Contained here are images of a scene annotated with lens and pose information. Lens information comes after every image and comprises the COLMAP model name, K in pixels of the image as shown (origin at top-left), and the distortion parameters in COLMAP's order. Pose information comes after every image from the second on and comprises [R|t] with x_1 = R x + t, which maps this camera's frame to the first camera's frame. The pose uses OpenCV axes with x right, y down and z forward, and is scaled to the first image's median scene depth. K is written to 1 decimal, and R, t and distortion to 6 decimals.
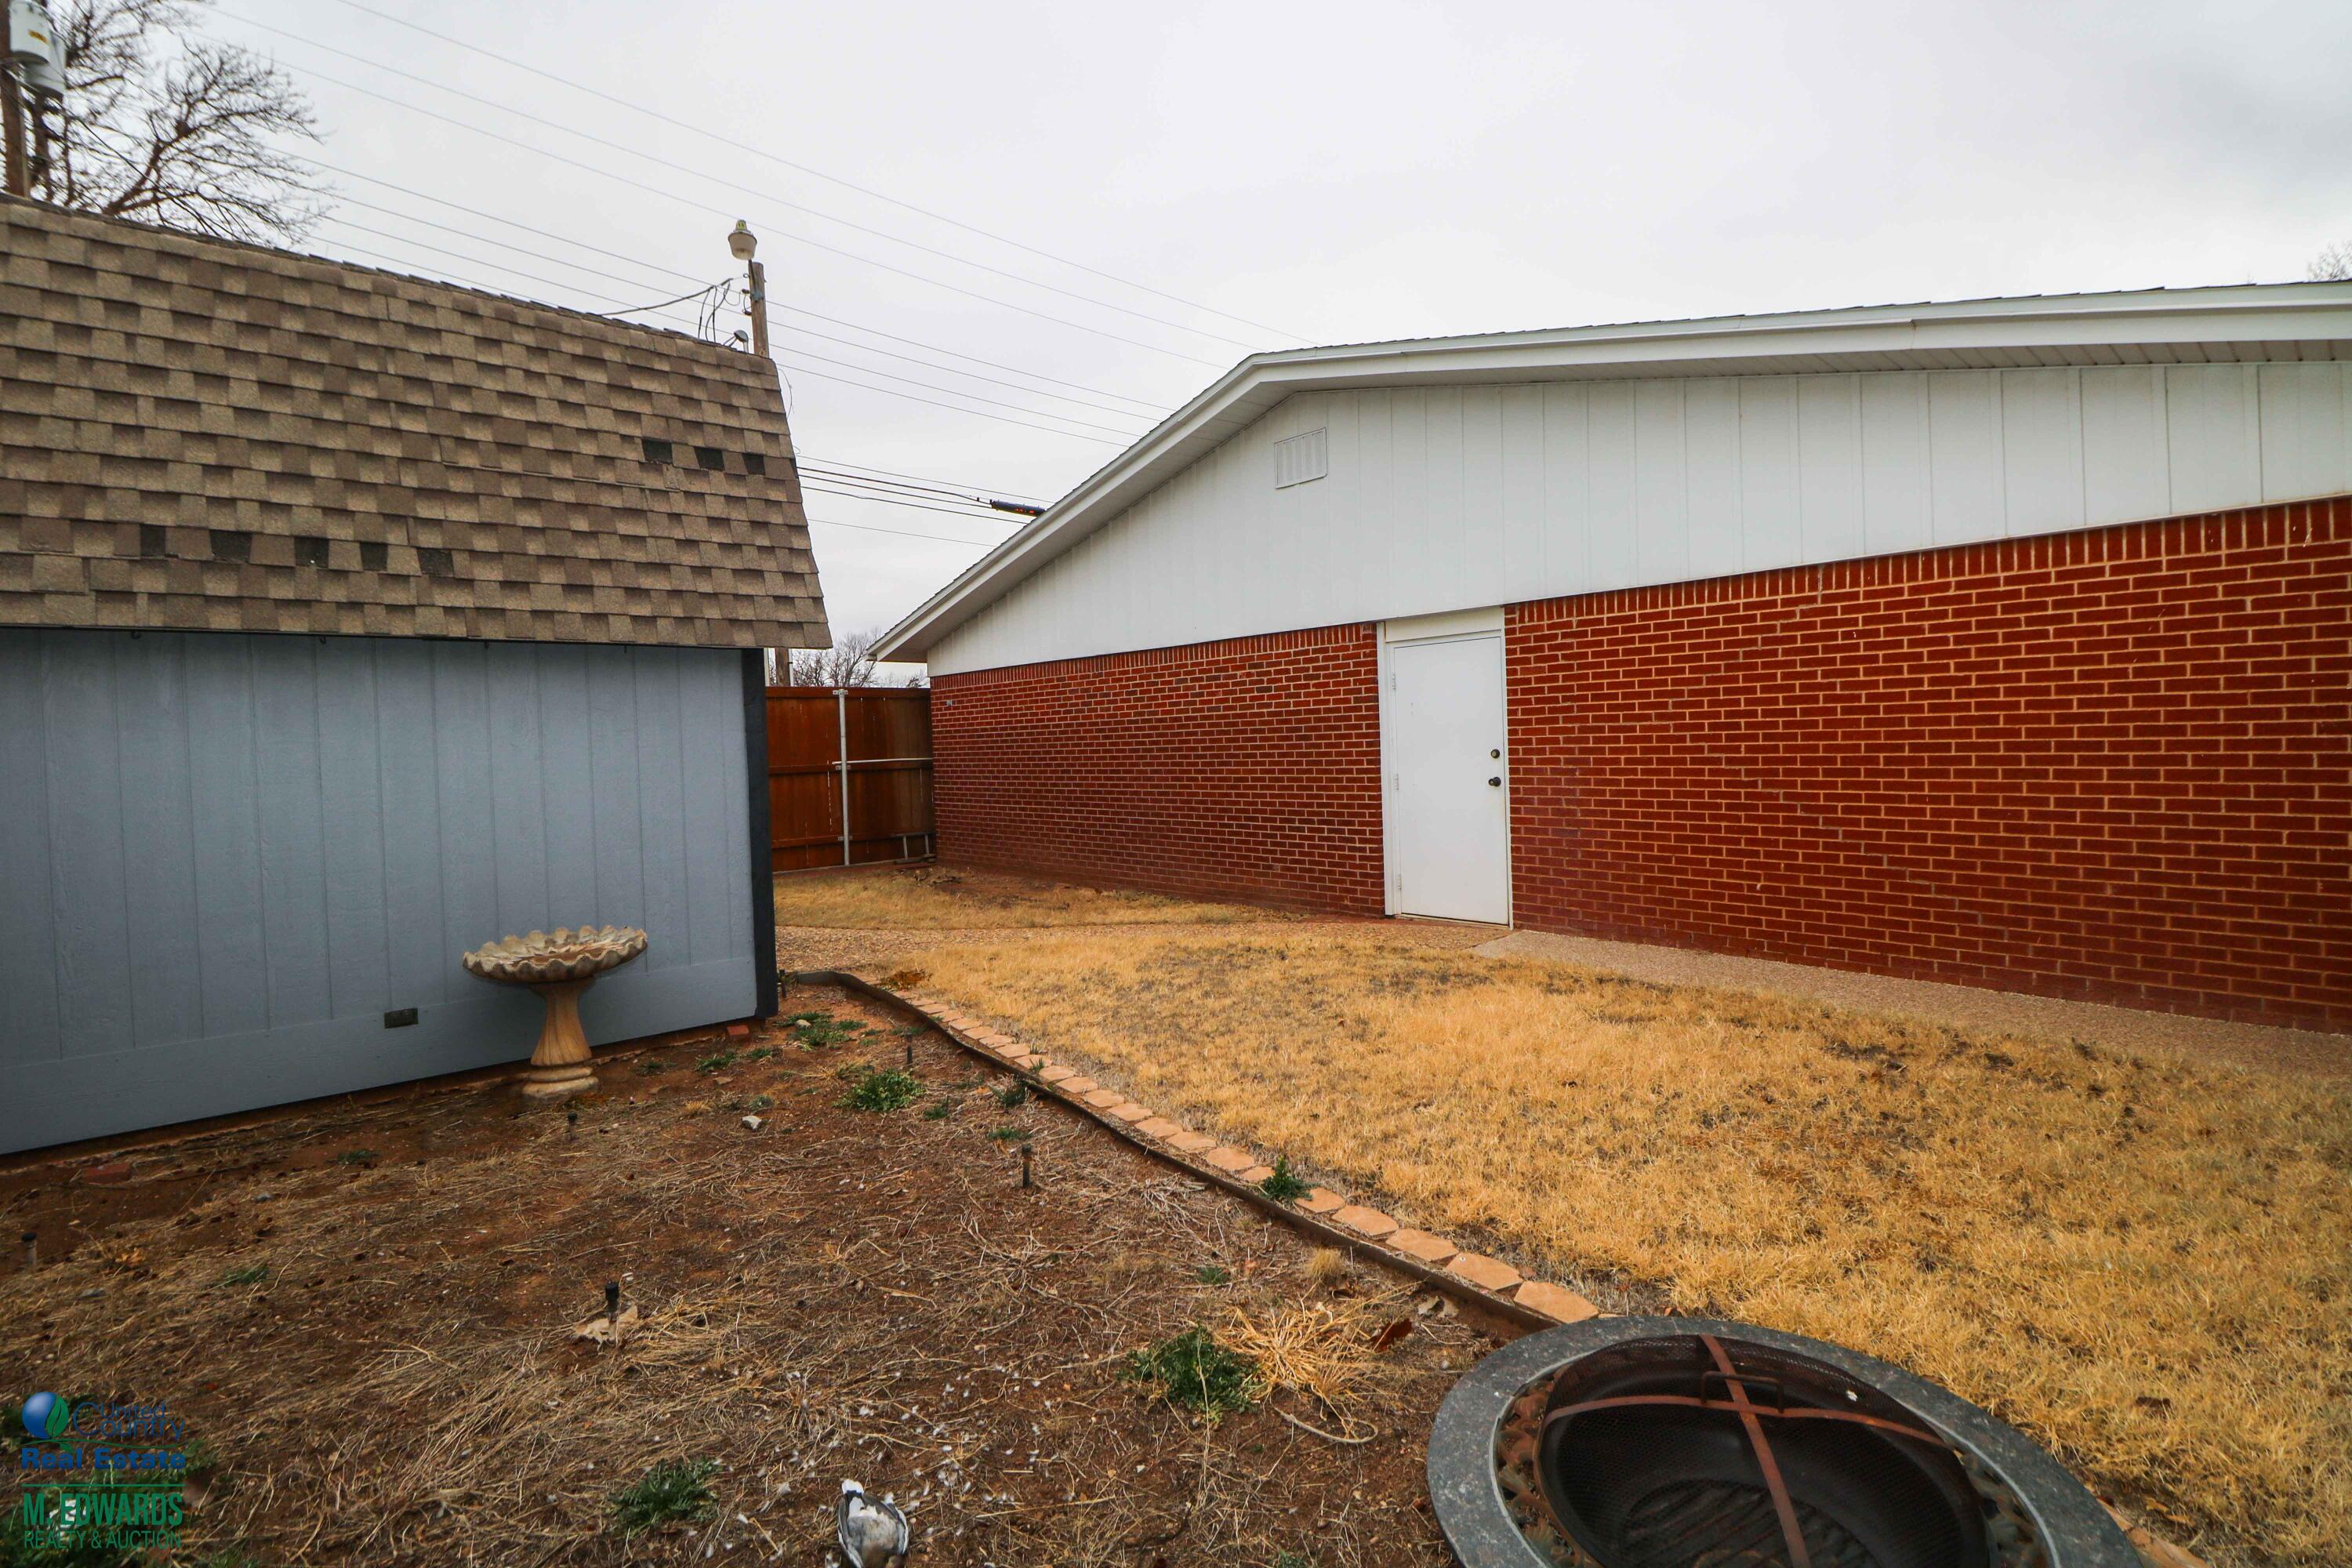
lens RADIAL K [[1131.1, 0, 1162.5], [0, 1131.1, 778.9], [0, 0, 1]] dist [-0.003524, -0.001104]
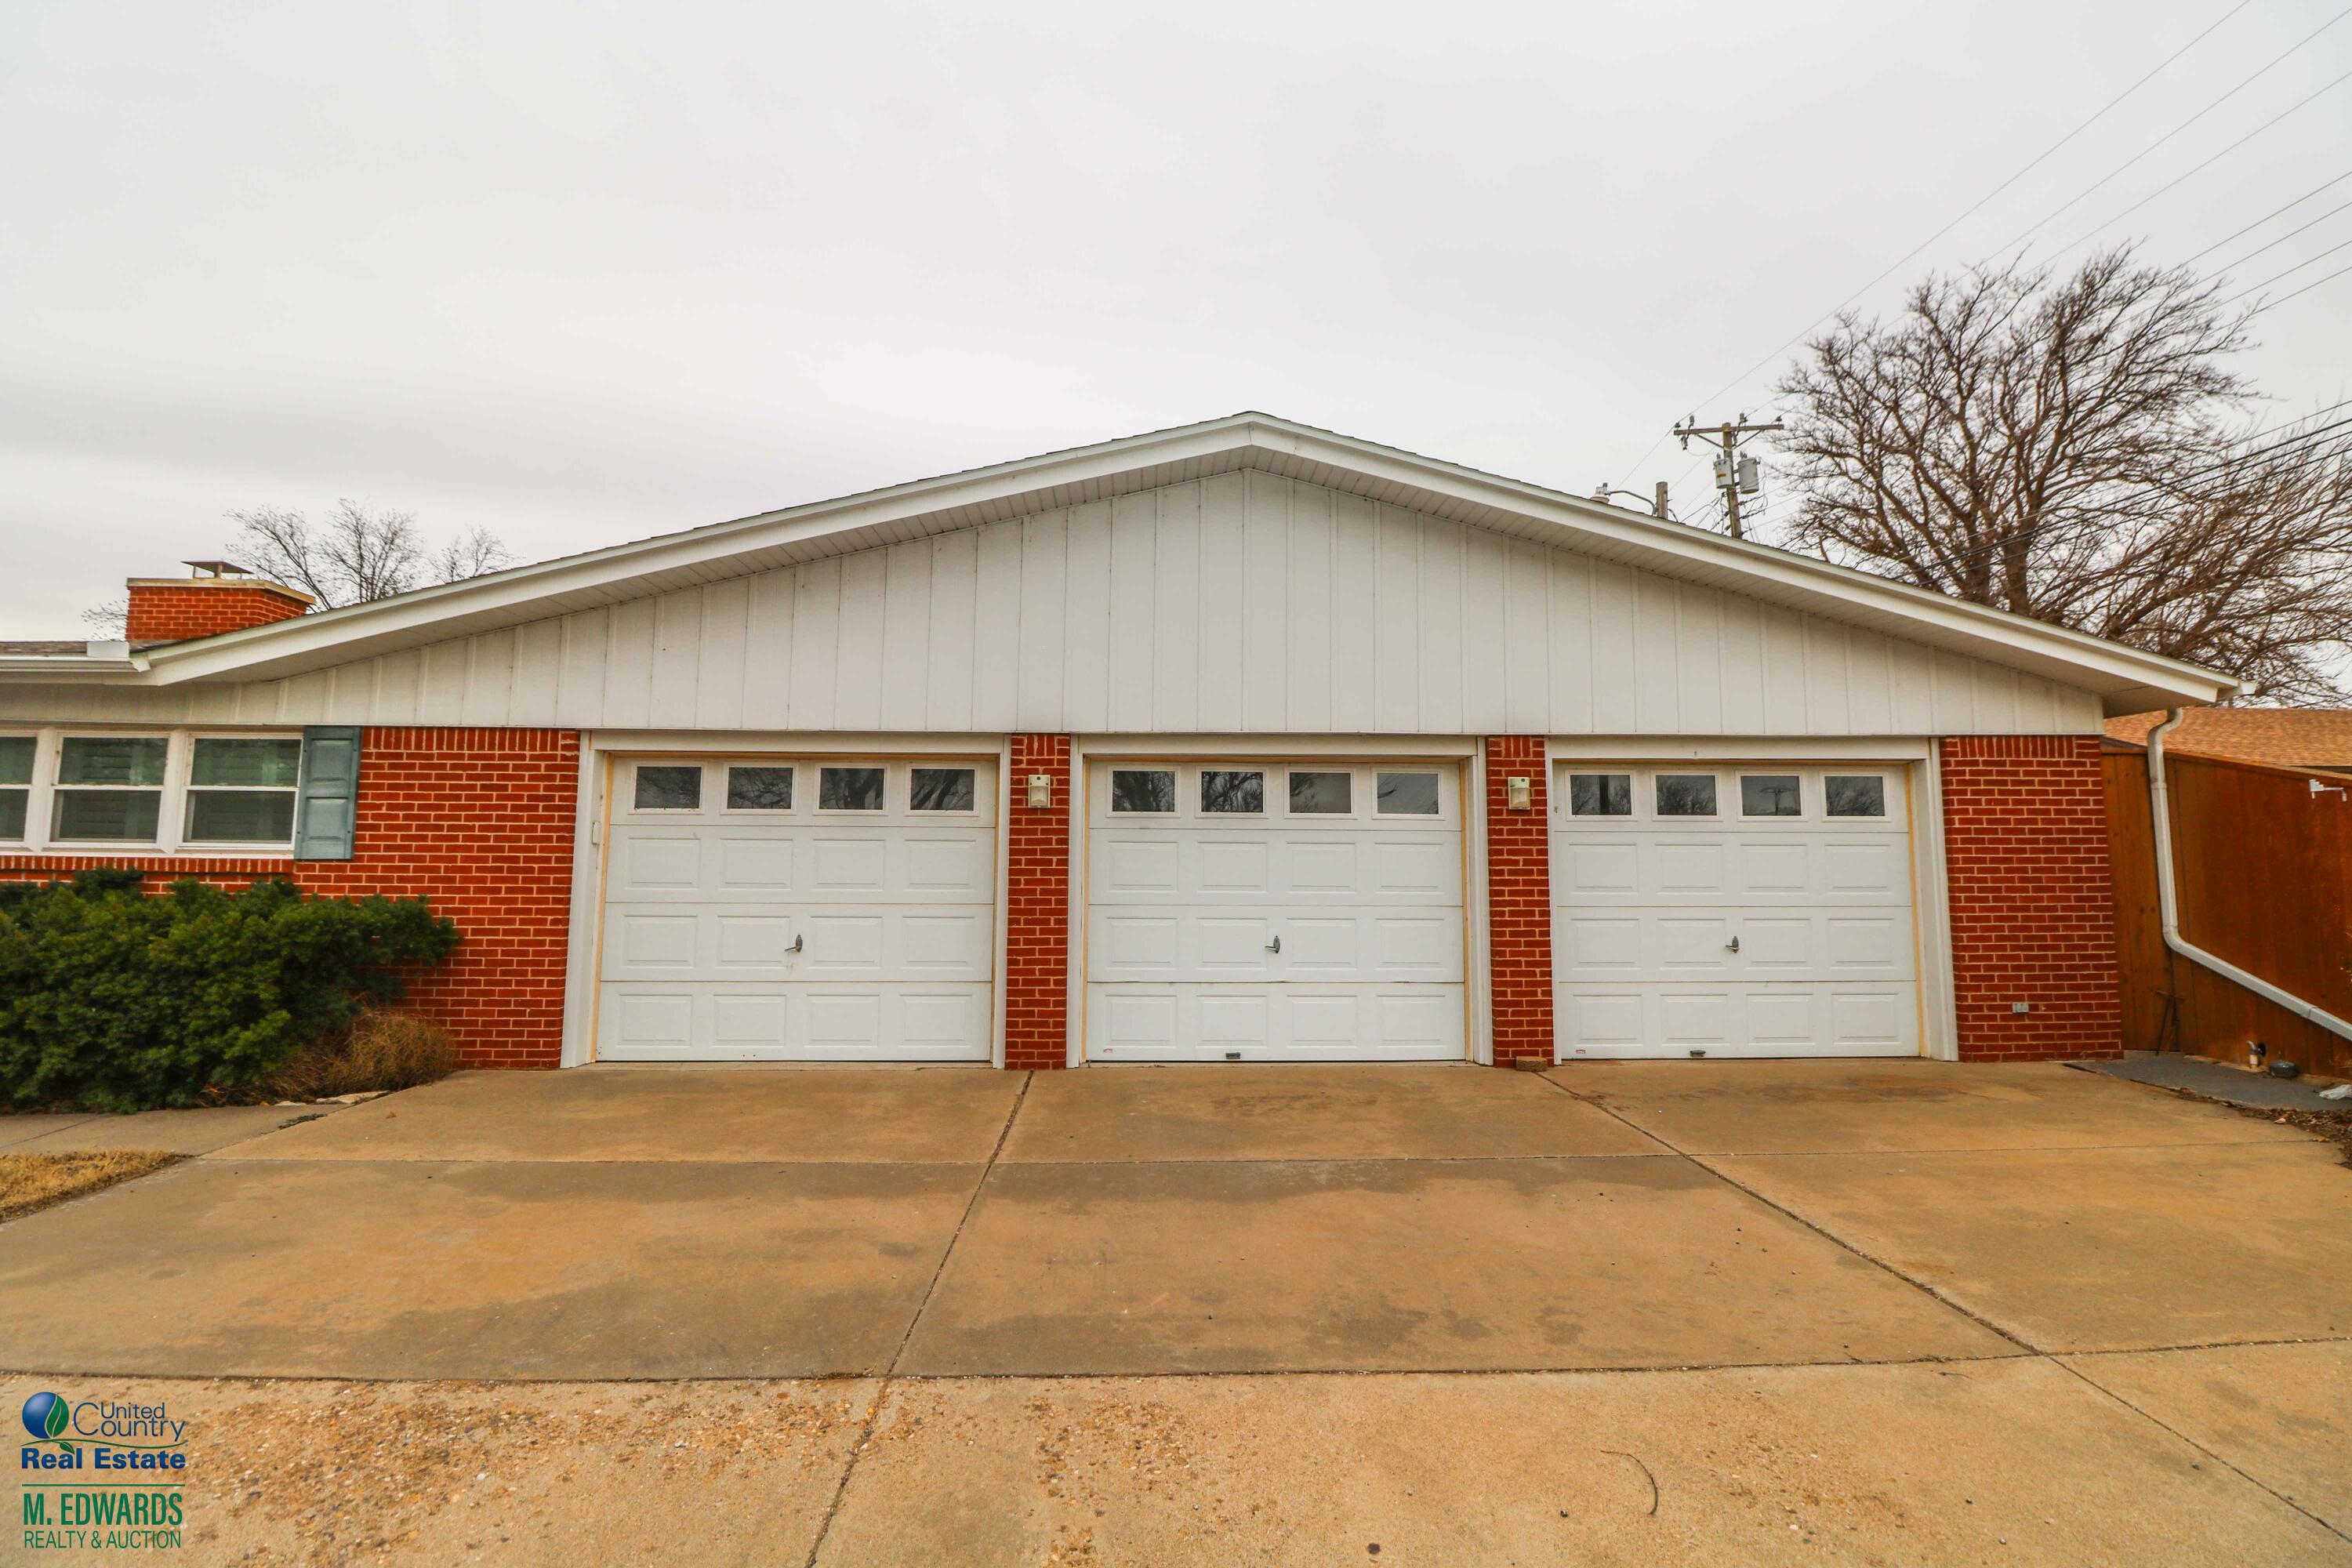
lens RADIAL K [[1131.1, 0, 1162.5], [0, 1131.1, 778.9], [0, 0, 1]] dist [-0.003524, -0.001104]
pose [[0.596352, 0.092961, 0.797323, -0.464946], [0.012975, 0.992026, -0.125366, 0.006346], [-0.802619, 0.085108, 0.590390, 0.431012]]
